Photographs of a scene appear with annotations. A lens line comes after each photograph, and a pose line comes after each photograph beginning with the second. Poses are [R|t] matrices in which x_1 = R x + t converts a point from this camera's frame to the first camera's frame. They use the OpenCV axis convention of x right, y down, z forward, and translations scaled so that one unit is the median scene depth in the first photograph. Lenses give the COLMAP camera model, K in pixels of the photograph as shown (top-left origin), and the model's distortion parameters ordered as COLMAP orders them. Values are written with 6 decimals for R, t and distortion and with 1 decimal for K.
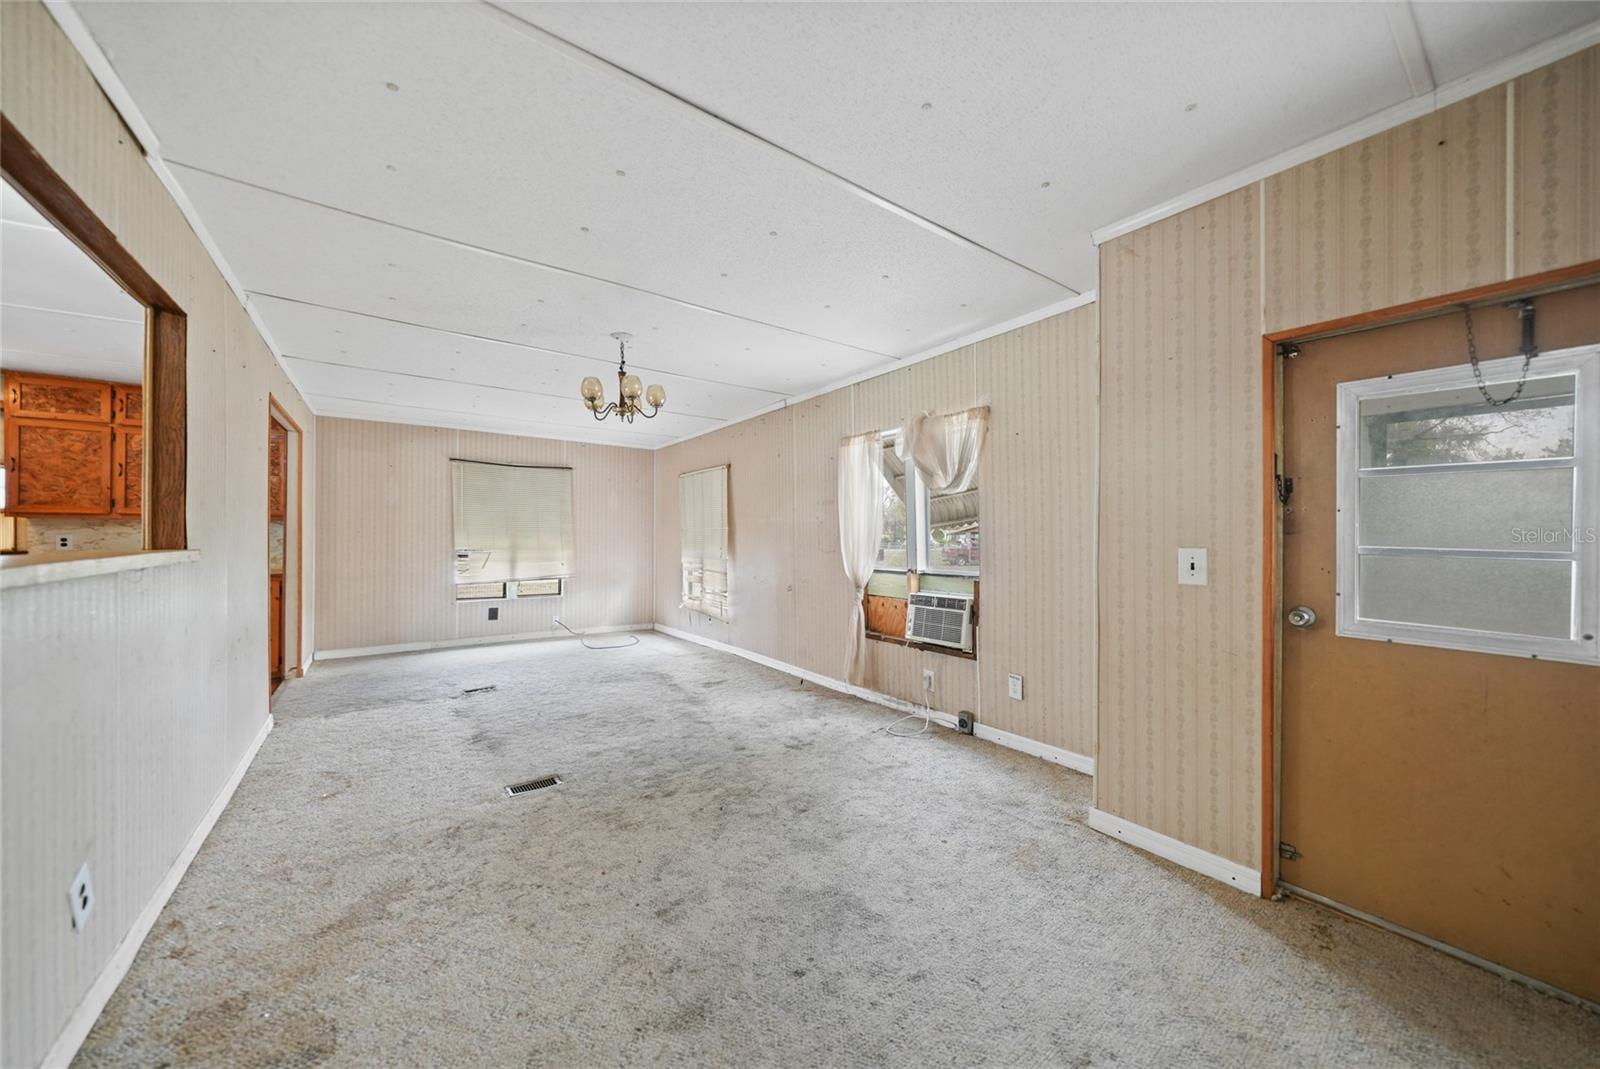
lens RADIAL K [[559.5, 0, 802.2], [0, 559.5, 536.0], [0, 0, 1]] dist [-0.002048, -0.000225]
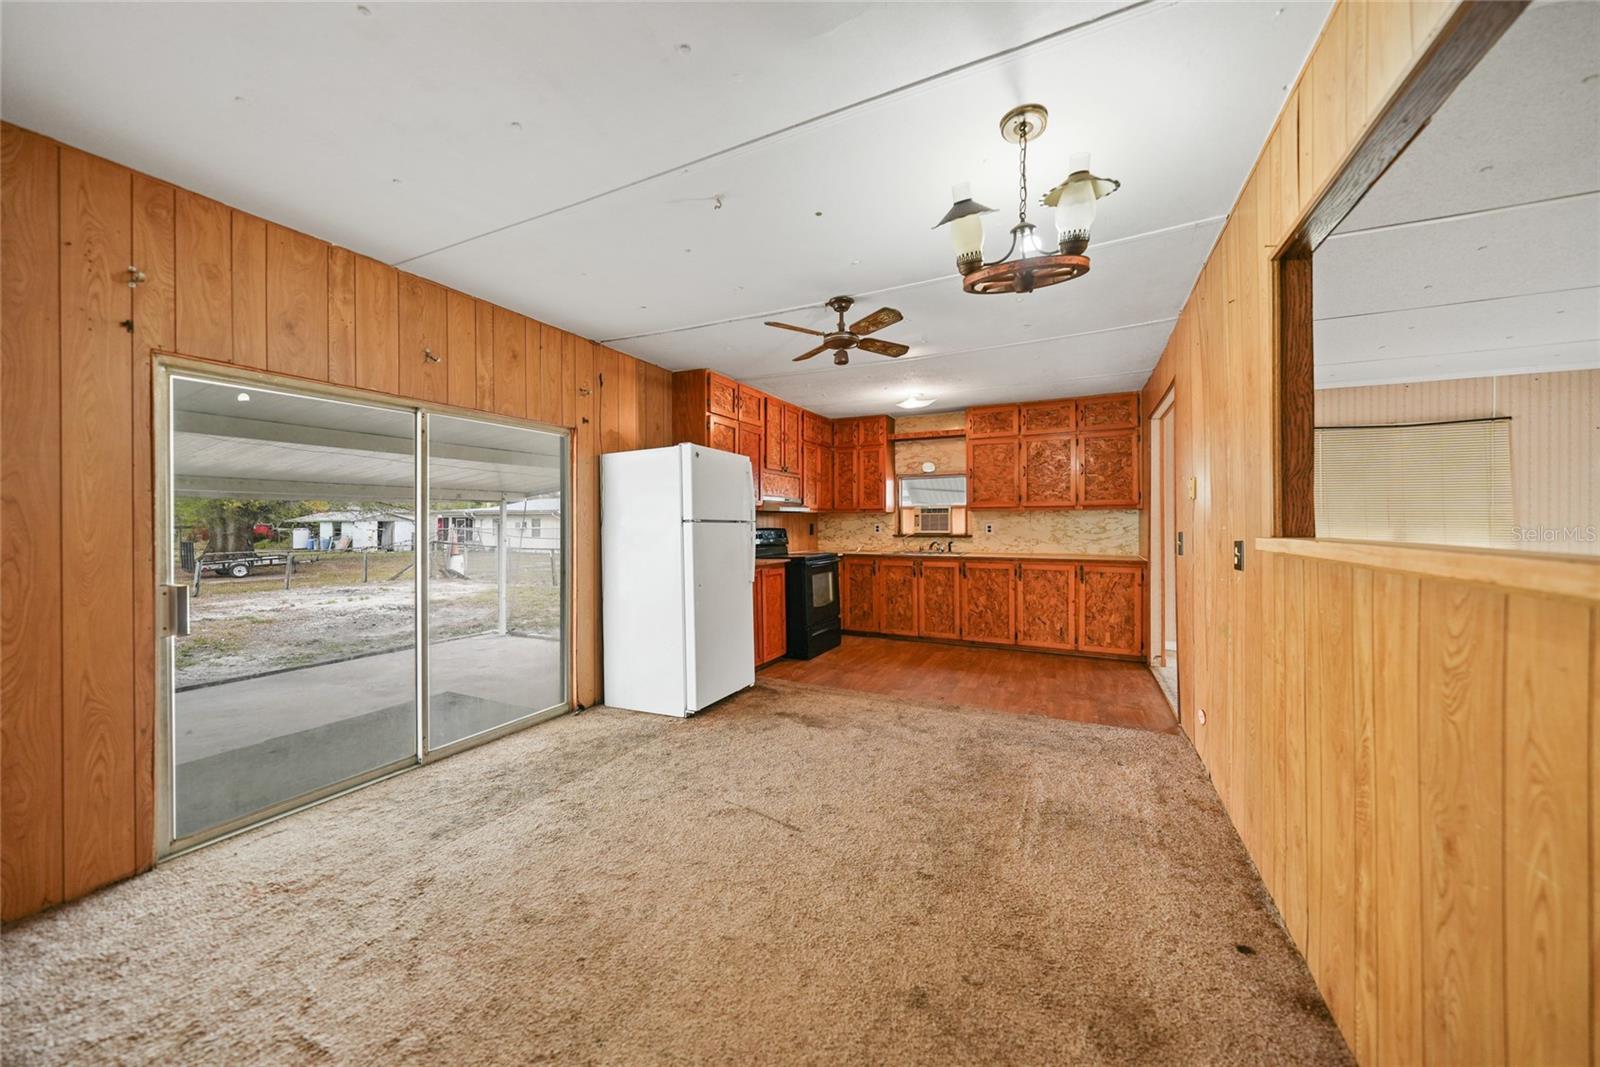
lens RADIAL K [[564.0, 0, 804.8], [0, 564.0, 517.7], [0, 0, 1]] dist [-0.001405, -0.000186]
pose [[0.462332, -0.012195, -0.886623, -0.396718], [0.000643, 0.999910, -0.013418, 0.002381], [0.886707, 0.005634, 0.462298, -0.030123]]
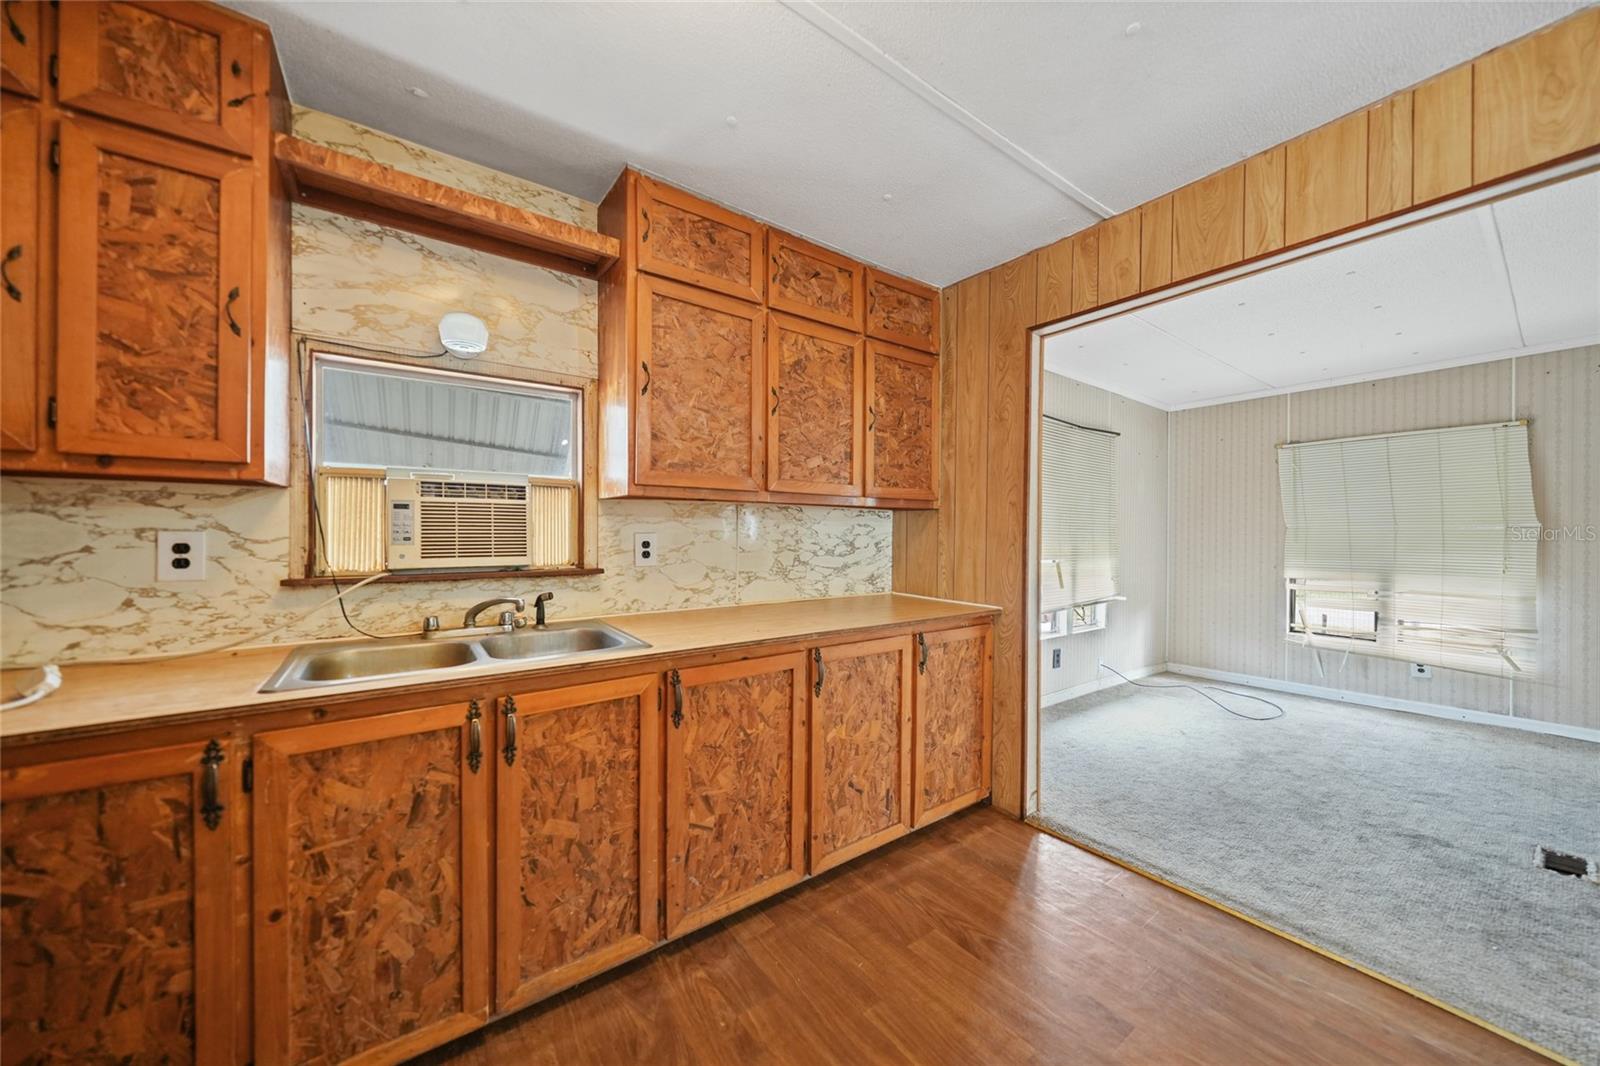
lens RADIAL K [[559.5, 0, 802.2], [0, 559.5, 534.5], [0, 0, 1]] dist [-0.002048, -0.000225]
pose [[0.999893, 0.002744, -0.014338, -1.446162], [-0.002743, 0.999996, 0.000069, -0.003345], [0.014338, -0.000030, 0.999897, 0.622187]]
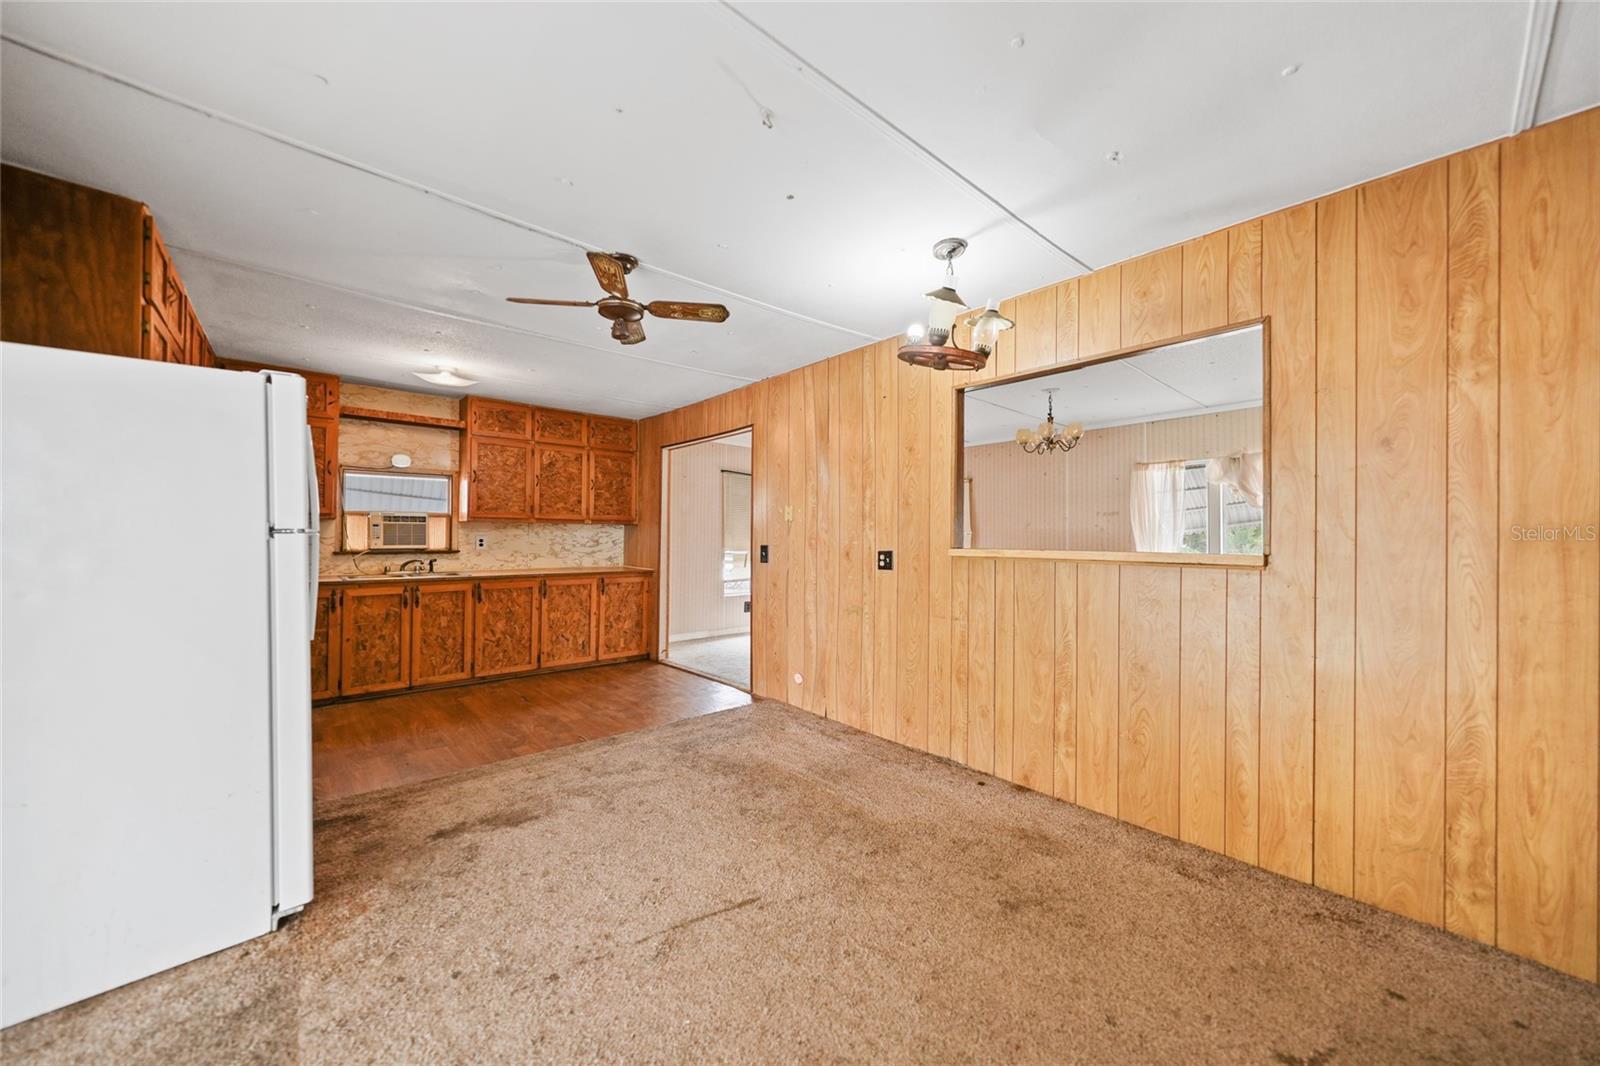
lens RADIAL K [[568.7, 0, 801.2], [0, 568.7, 529.7], [0, 0, 1]] dist [-0.000936, -0.000100]
pose [[0.996417, 0.005333, 0.084404, -0.938528], [-0.004029, 0.999870, -0.015612, -0.000245], [-0.084477, 0.015216, 0.996309, -0.277404]]
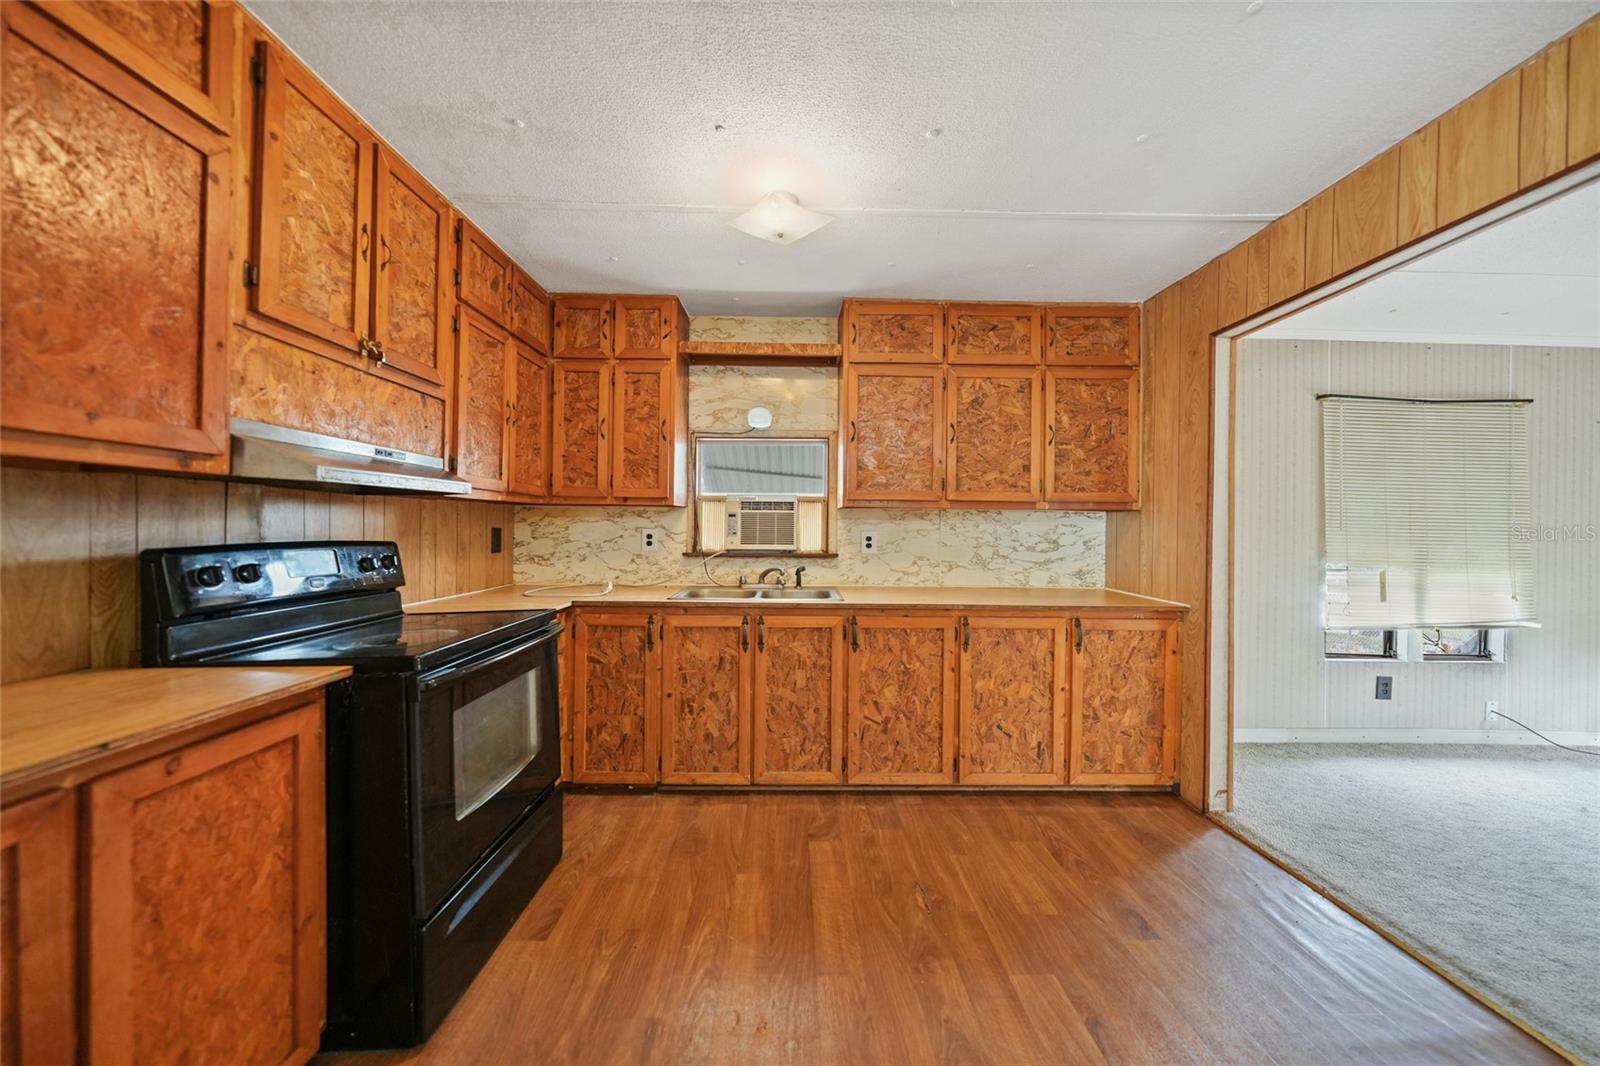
lens RADIAL K [[552.2, 0, 801.3], [0, 552.2, 525.4], [0, 0, 1]] dist [0.000030, -0.000083]
pose [[0.810321, 0.002431, -0.585981, -1.199043], [-0.010709, 0.999886, -0.010661, -0.002844], [0.585888, 0.014914, 0.810255, 0.455459]]
